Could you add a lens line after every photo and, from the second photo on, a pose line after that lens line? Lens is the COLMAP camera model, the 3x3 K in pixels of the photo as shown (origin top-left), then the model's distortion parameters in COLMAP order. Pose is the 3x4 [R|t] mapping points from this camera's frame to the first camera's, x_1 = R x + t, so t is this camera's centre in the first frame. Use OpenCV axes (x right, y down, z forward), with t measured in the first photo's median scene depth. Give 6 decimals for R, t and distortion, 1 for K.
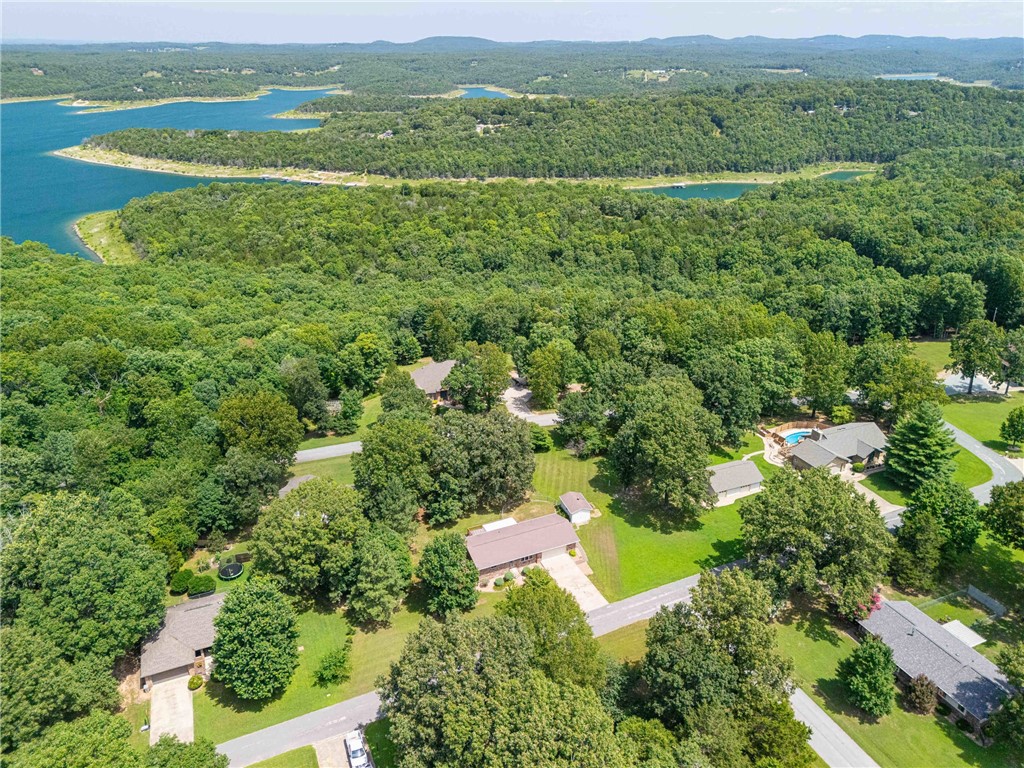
lens RADIAL K [[752.8, 0, 512.0], [0, 752.8, 384.0], [0, 0, 1]] dist [0.065890, -0.052482]
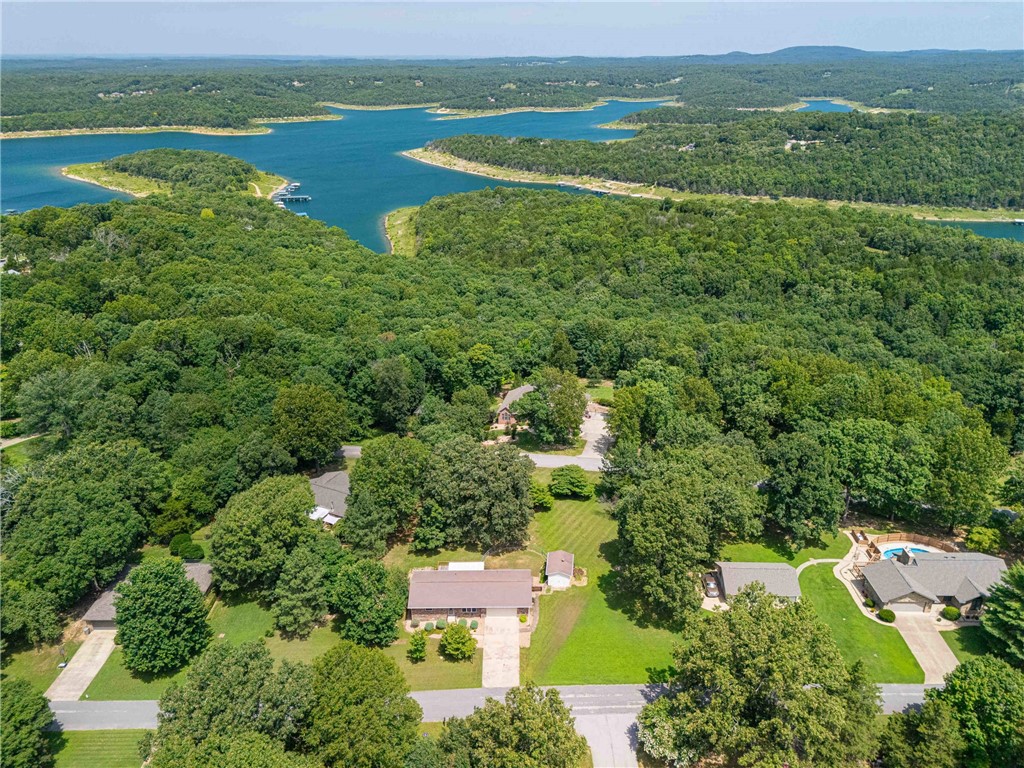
lens RADIAL K [[752.8, 0, 512.0], [0, 752.8, 384.0], [0, 0, 1]] dist [0.065890, -0.052482]
pose [[0.911993, 0.162012, -0.376857, 0.085145], [-0.166986, 0.985763, 0.019675, -0.015528], [0.374679, 0.044987, 0.926062, 0.035049]]
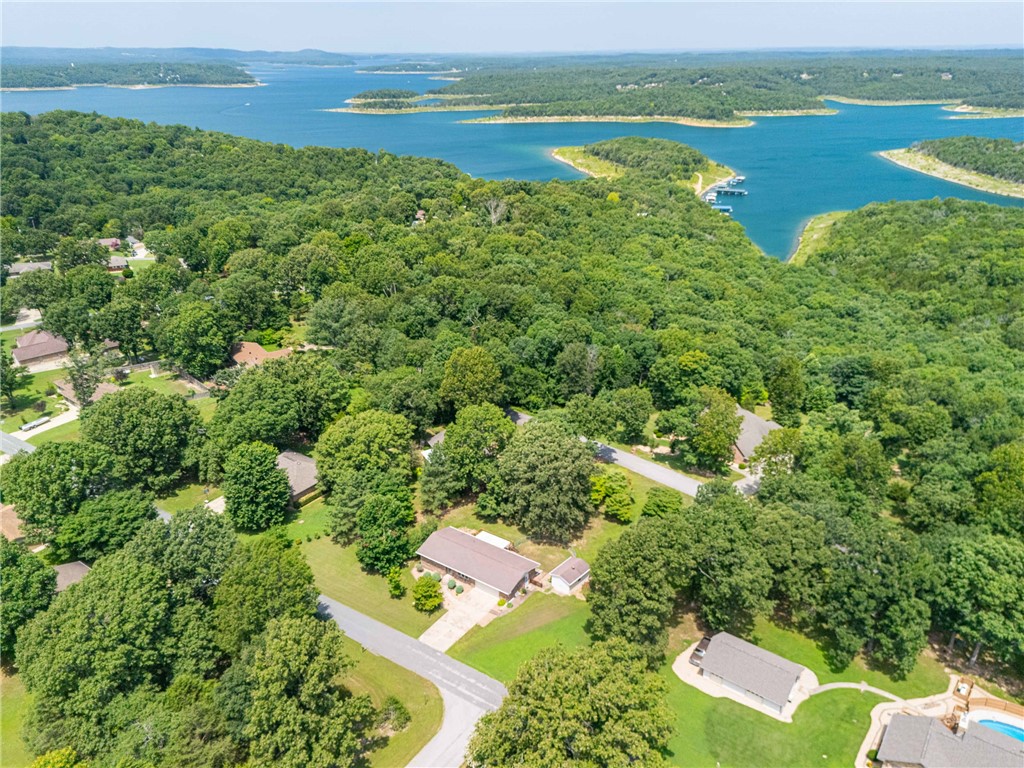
lens RADIAL K [[754.4, 0, 515.8], [0, 754.4, 381.6], [0, 0, 1]] dist [0.076329, -0.079685]
pose [[0.509728, 0.342153, -0.789372, 0.170397], [-0.348754, 0.920926, 0.173971, -0.044489], [0.786478, 0.186619, 0.588749, 0.098789]]
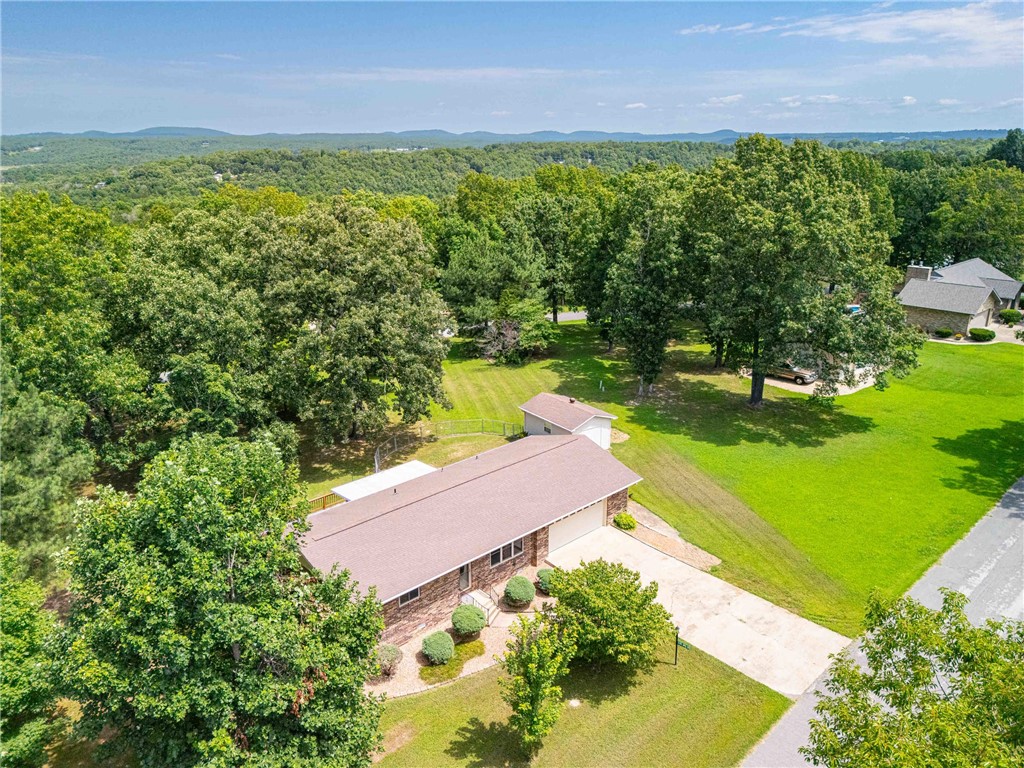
lens RADIAL K [[754.4, 0, 515.8], [0, 754.4, 381.6], [0, 0, 1]] dist [0.076329, -0.079685]
pose [[0.947563, -0.096723, 0.304579, -0.014123], [0.130369, 0.987179, -0.092093, 0.044176], [-0.291766, 0.126972, 0.948025, 0.162461]]
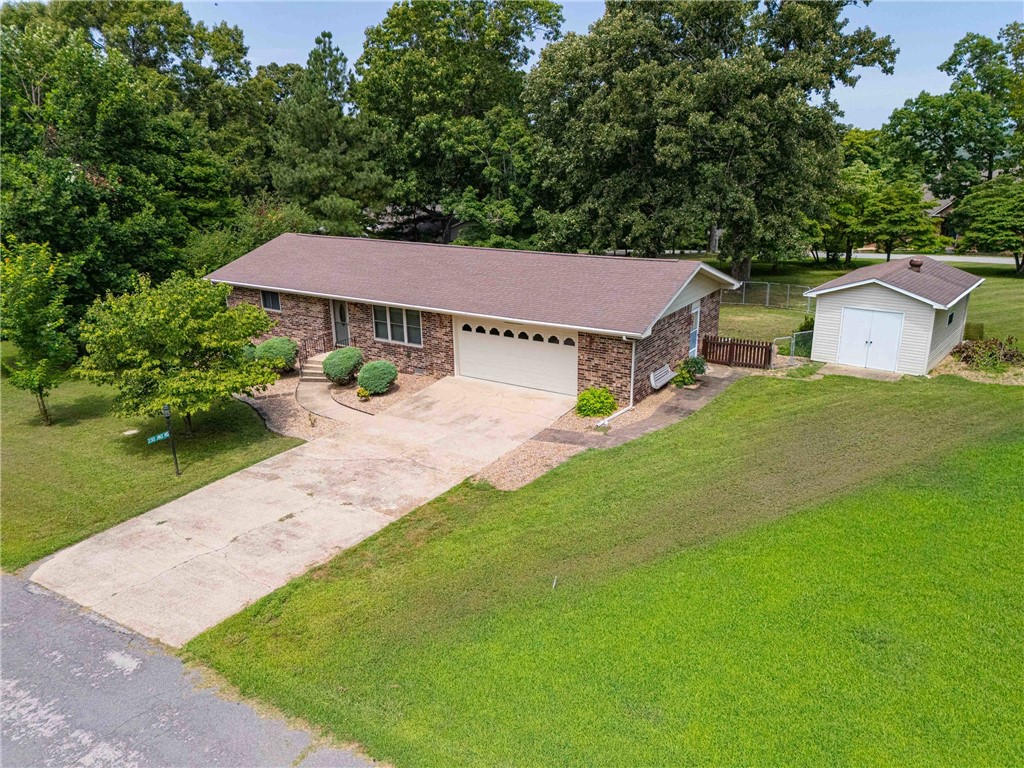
lens RADIAL K [[755.1, 0, 516.6], [0, 755.1, 387.8], [0, 0, 1]] dist [0.079244, -0.077293]
pose [[0.543566, 0.251401, -0.800833, 0.048808], [-0.328655, 0.941660, 0.072536, 0.050398], [0.772349, 0.223770, 0.594479, 0.207501]]
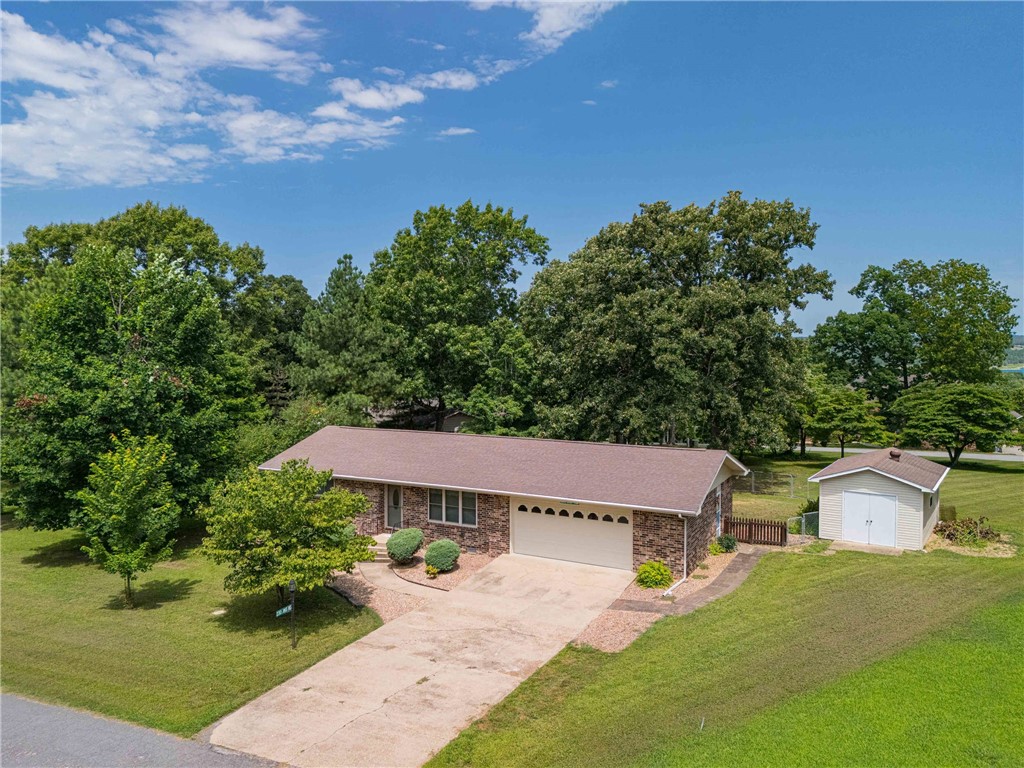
lens RADIAL K [[754.4, 0, 515.8], [0, 754.4, 381.6], [0, 0, 1]] dist [0.076329, -0.079685]
pose [[0.617712, 0.042891, -0.785234, 0.048960], [-0.319991, 0.925820, -0.201154, 0.053740], [0.718358, 0.375523, 0.585615, 0.198180]]
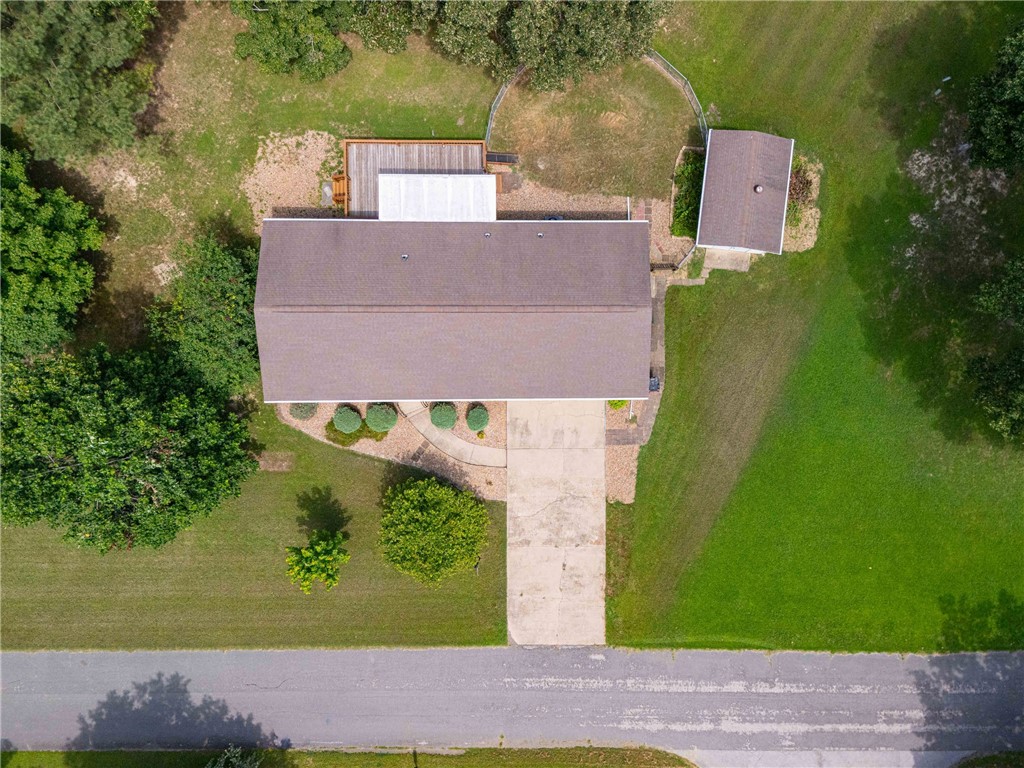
lens RADIAL K [[754.4, 0, 515.8], [0, 754.4, 381.6], [0, 0, 1]] dist [0.076329, -0.079685]
pose [[0.909445, 0.413752, 0.041457, 0.006370], [-0.216992, 0.387169, 0.896111, -0.011222], [0.354717, -0.823959, 0.441890, 0.200214]]
